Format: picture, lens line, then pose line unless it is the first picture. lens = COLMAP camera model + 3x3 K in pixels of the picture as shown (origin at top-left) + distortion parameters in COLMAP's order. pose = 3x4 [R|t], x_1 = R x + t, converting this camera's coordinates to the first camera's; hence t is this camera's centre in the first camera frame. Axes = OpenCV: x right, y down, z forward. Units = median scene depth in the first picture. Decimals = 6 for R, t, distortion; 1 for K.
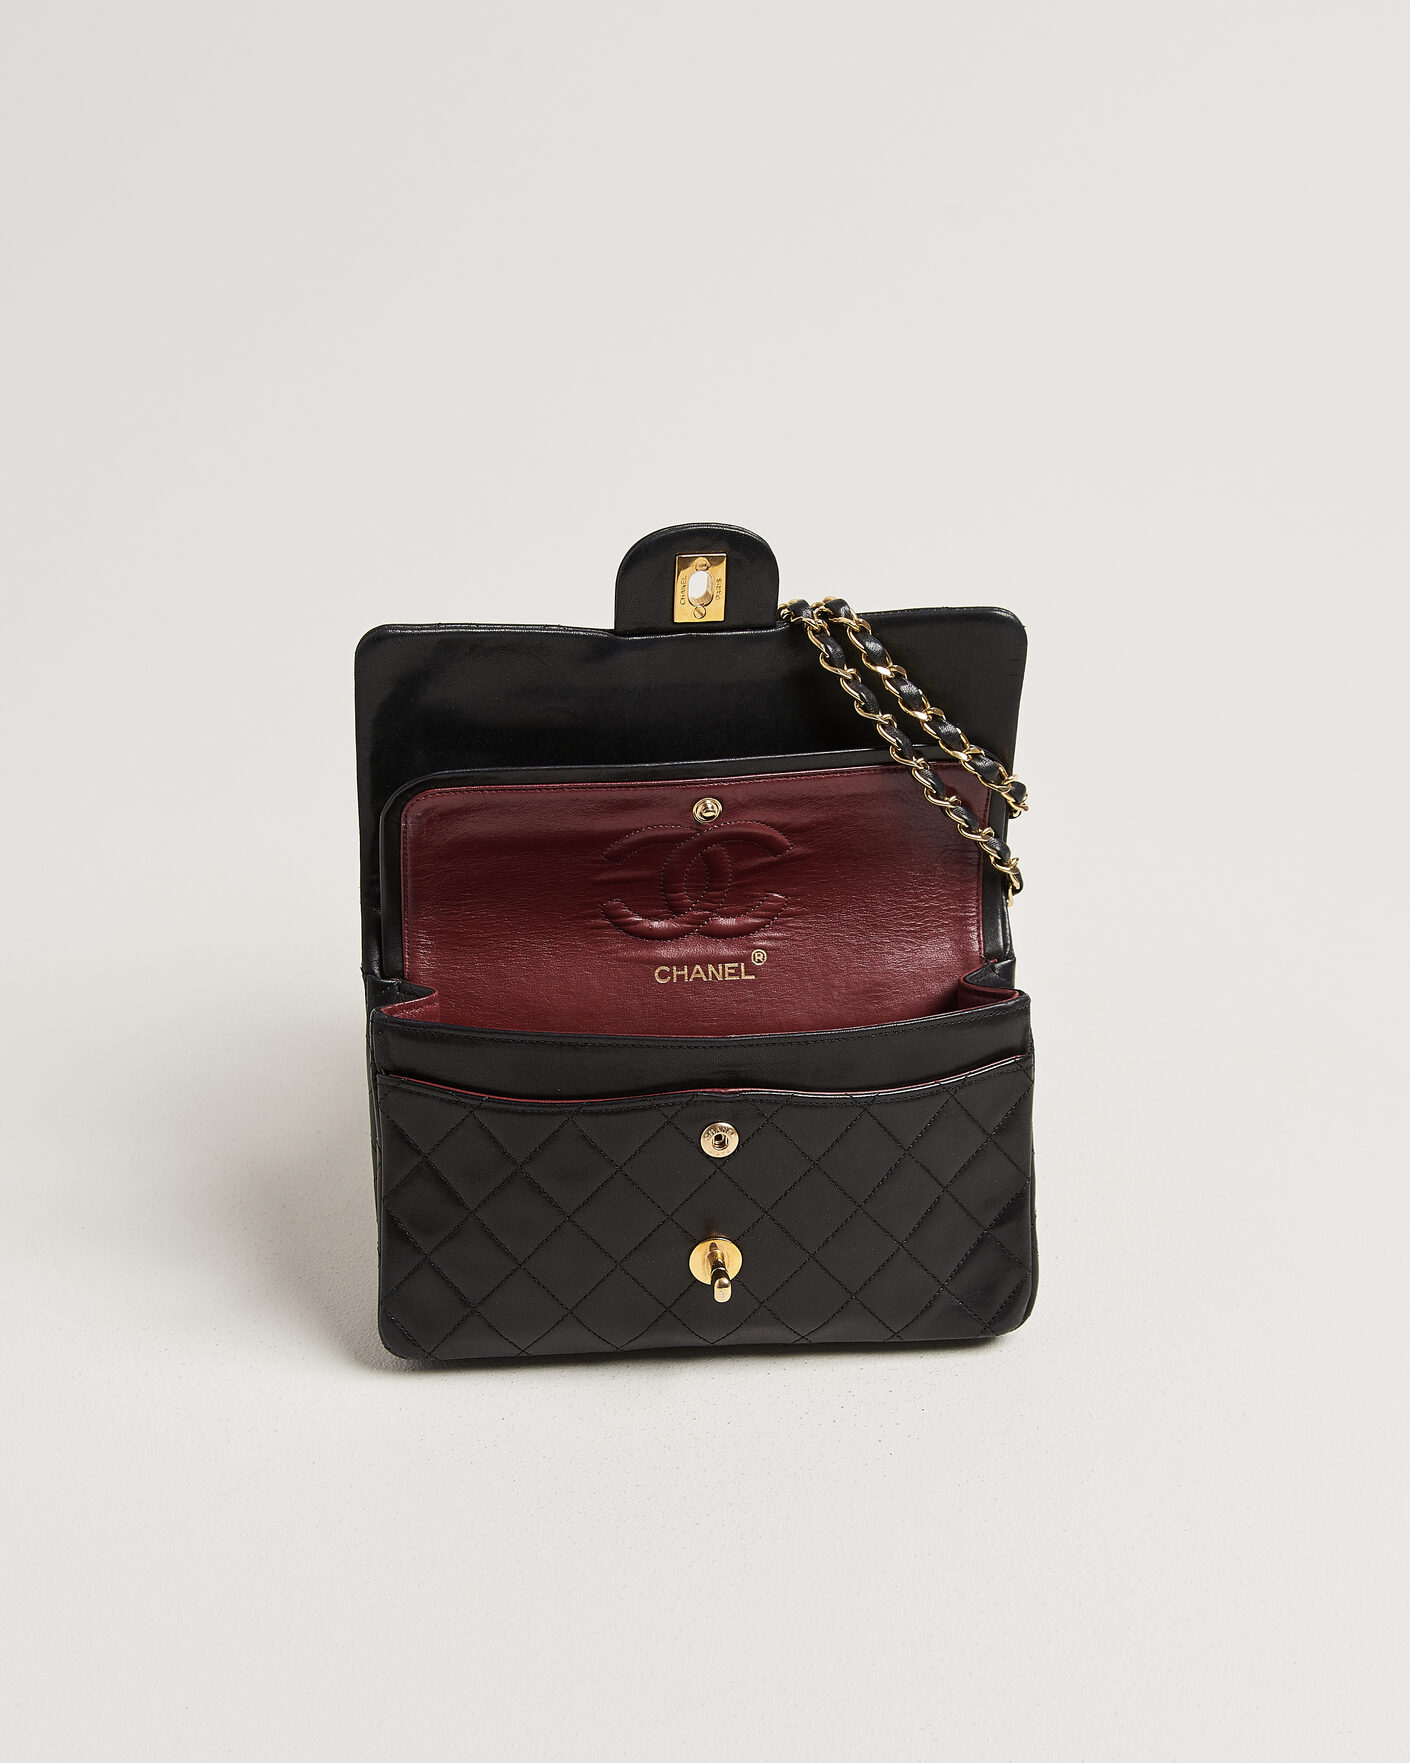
lens RADIAL K [[3944.2, 0, 704.2], [0, 3944.2, 880.9], [0, 0, 1]] dist [-0.061504, 0.000000]
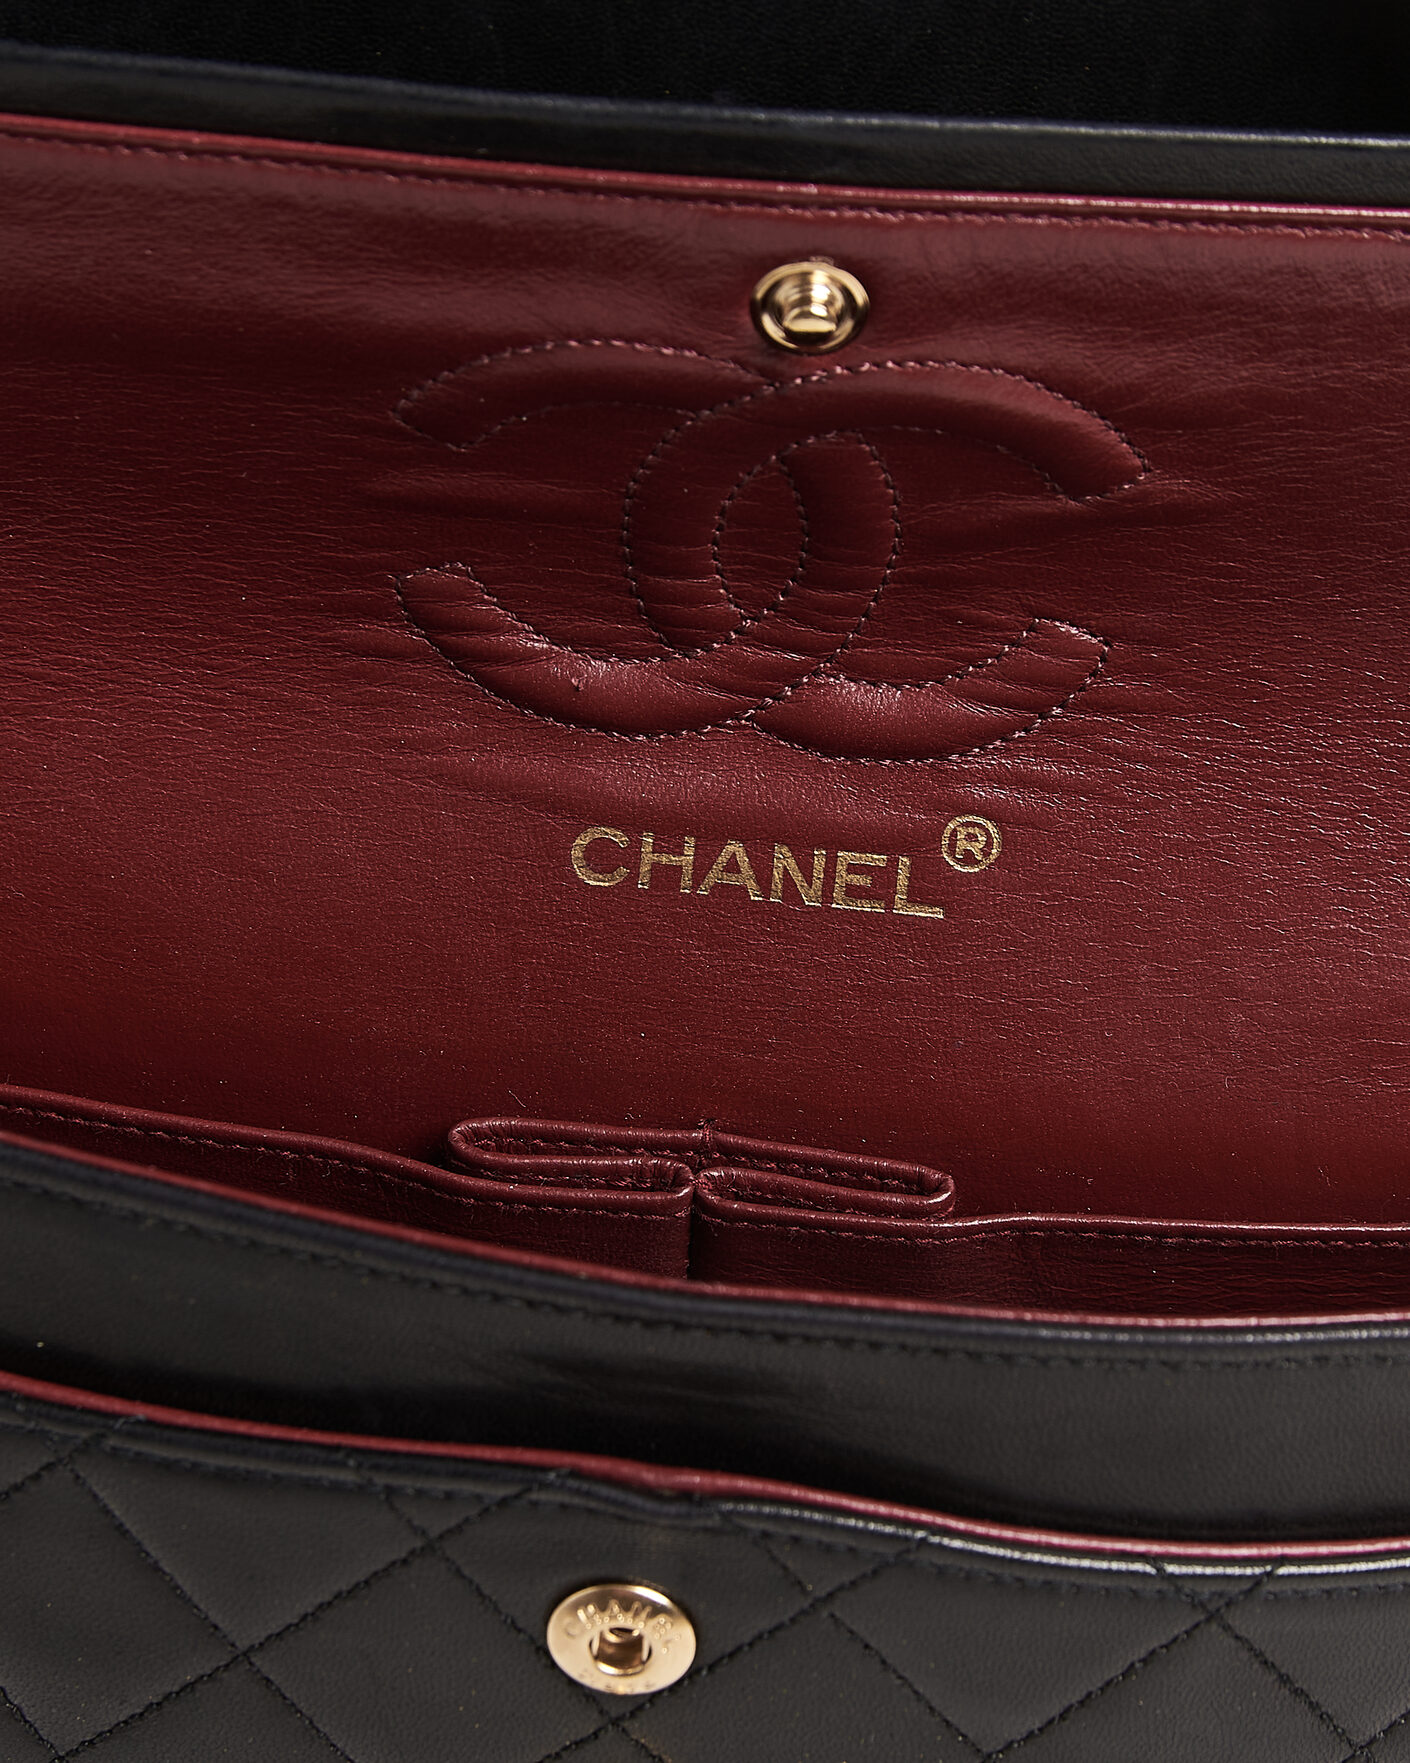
lens RADIAL K [[3944.2, 0, 707.0], [0, 3944.2, 883.6], [0, 0, 1]] dist [-0.061504, 0.000000]
pose [[0.968632, 0.179761, -0.171576, 0.043026], [-0.118679, 0.941255, 0.316156, -0.060445], [0.218330, -0.285876, 0.933063, 0.750420]]
